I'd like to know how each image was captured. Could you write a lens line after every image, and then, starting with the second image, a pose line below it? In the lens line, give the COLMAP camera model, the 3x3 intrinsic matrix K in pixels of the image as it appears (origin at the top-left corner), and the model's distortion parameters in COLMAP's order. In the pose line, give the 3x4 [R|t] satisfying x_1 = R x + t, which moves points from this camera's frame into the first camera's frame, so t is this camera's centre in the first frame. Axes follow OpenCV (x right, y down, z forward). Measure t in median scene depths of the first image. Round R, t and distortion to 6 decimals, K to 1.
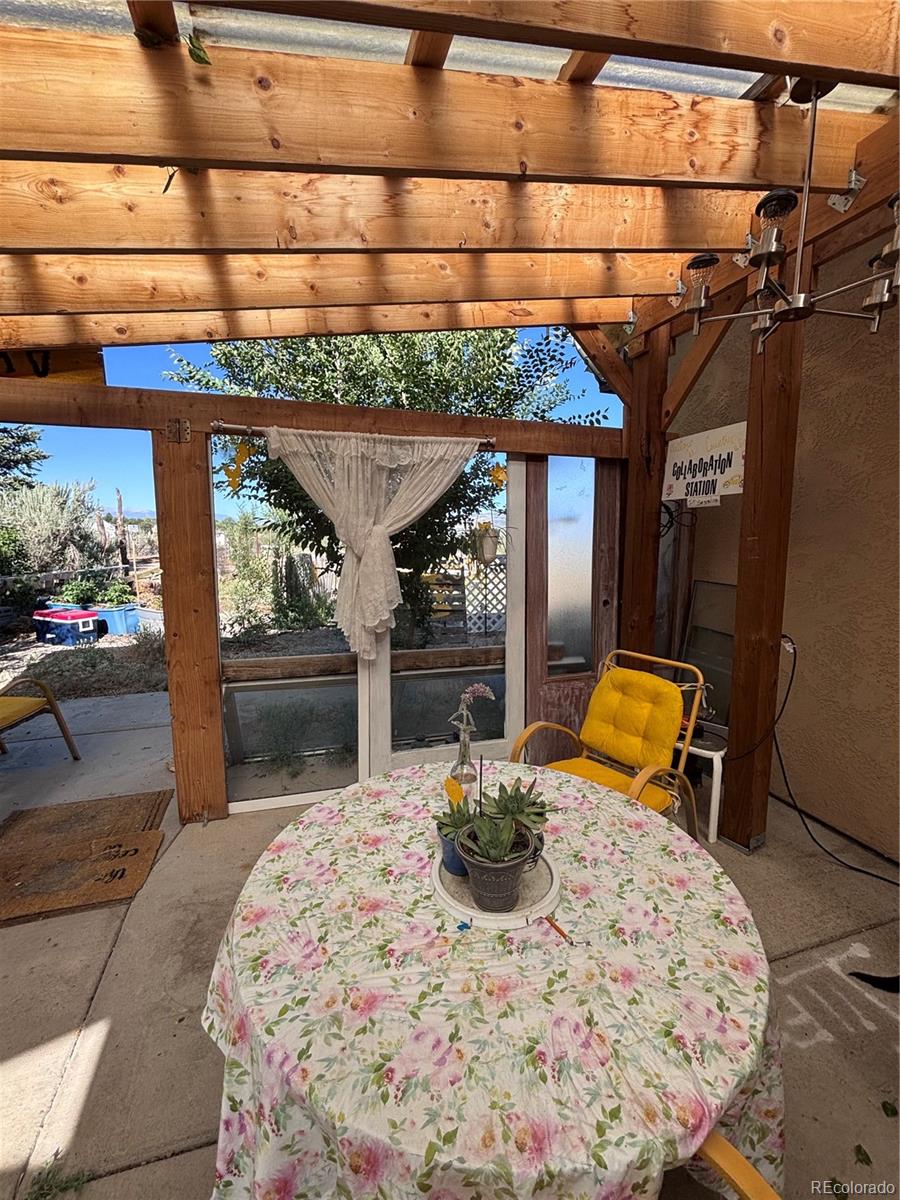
lens RADIAL K [[506.5, 0, 448.2], [0, 506.5, 598.3], [0, 0, 1]] dist [0.000018, 0.000513]
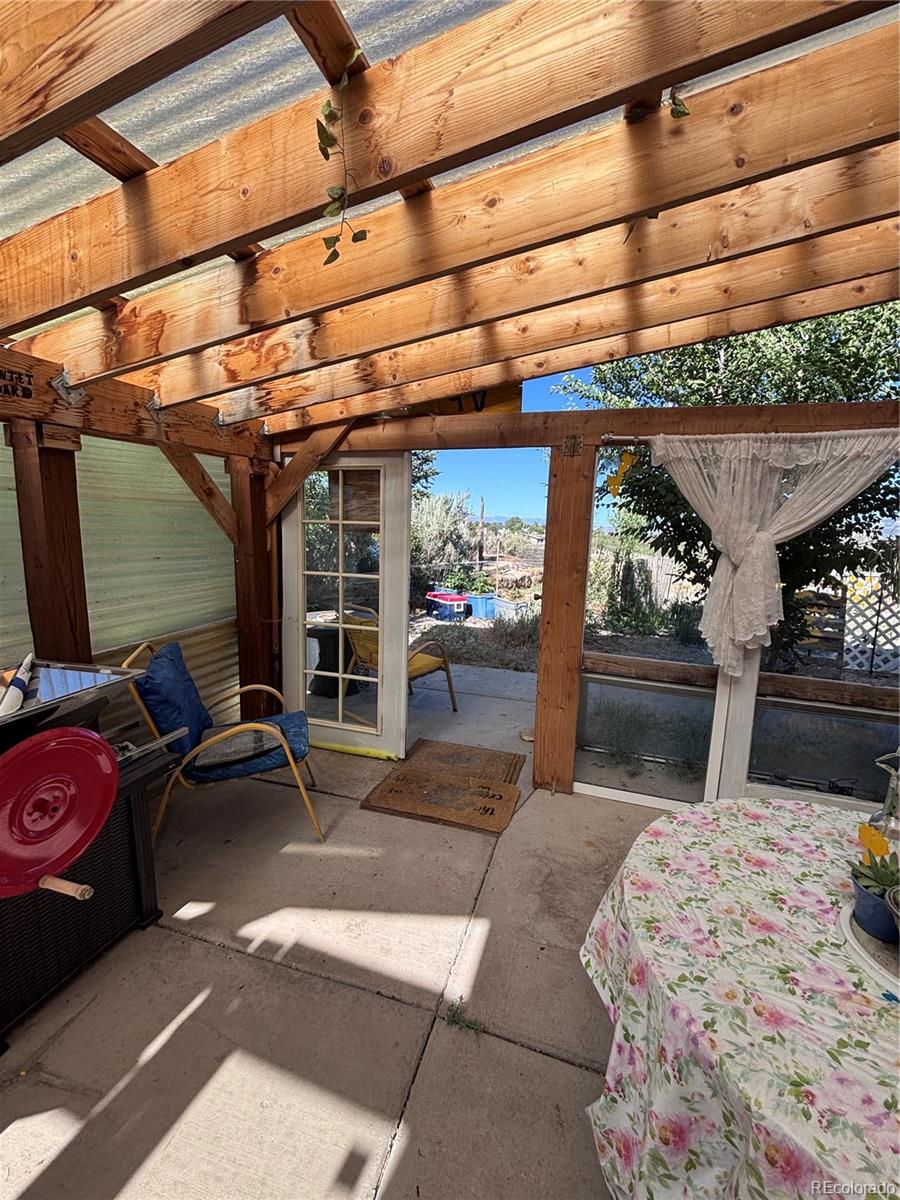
lens RADIAL K [[506.5, 0, 448.2], [0, 506.5, 598.3], [0, 0, 1]] dist [0.000018, 0.000513]
pose [[0.817731, 0.097760, -0.567238, -0.074410], [-0.103754, 0.994364, 0.021800, 0.014148], [0.566172, 0.041026, 0.823265, -0.075925]]
